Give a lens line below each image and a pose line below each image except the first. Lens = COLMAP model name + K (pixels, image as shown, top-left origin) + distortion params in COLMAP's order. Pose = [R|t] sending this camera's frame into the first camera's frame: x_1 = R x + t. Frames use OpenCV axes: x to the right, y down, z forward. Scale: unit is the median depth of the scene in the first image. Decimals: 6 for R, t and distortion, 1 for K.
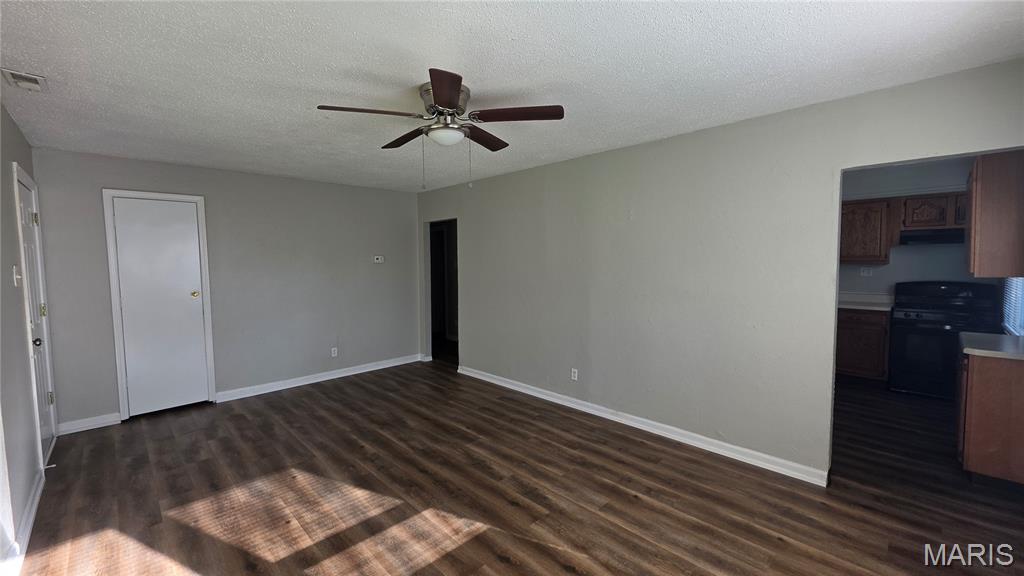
lens RADIAL K [[410.5, 0, 510.7], [0, 410.5, 285.2], [0, 0, 1]] dist [-0.000080, -0.000043]
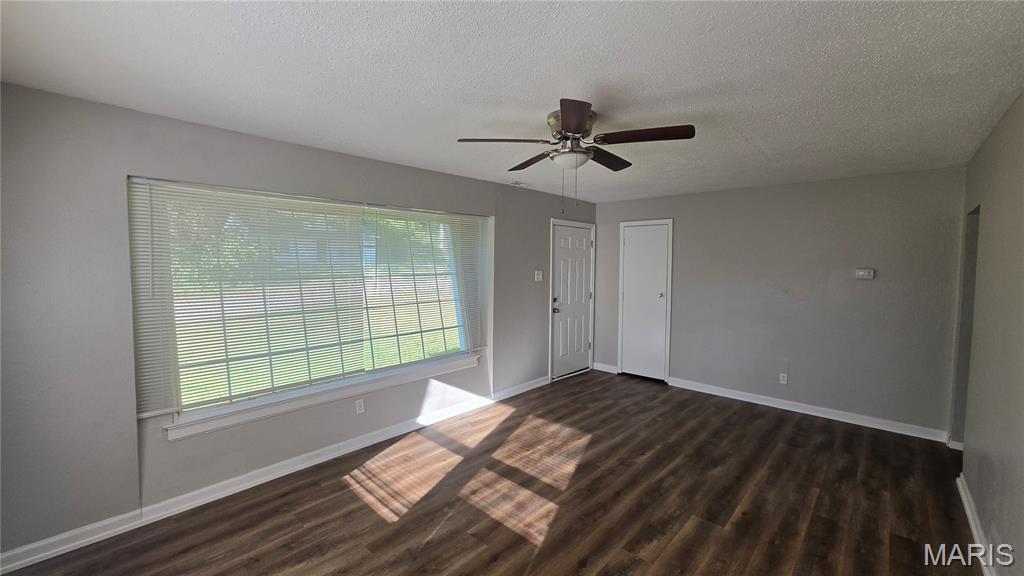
lens RADIAL K [[410.5, 0, 510.7], [0, 410.5, 285.2], [0, 0, 1]] dist [-0.000080, -0.000043]
pose [[0.045956, 0.065602, -0.996787, 0.636842], [-0.074737, 0.995270, 0.062056, -0.072296], [0.996144, 0.071645, 0.050642, 0.589543]]
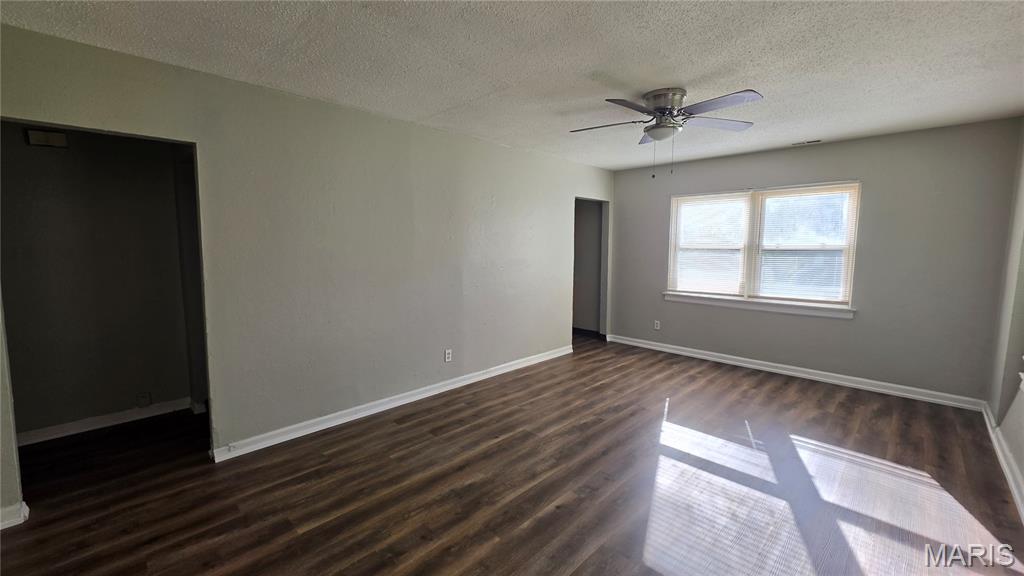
lens RADIAL K [[410.5, 0, 510.7], [0, 410.5, 285.2], [0, 0, 1]] dist [-0.000080, -0.000043]
pose [[-0.015506, -0.091859, 0.995651, -1.011029], [0.061437, 0.993802, 0.092645, -0.037824], [-0.997991, 0.062606, -0.009766, 1.073886]]
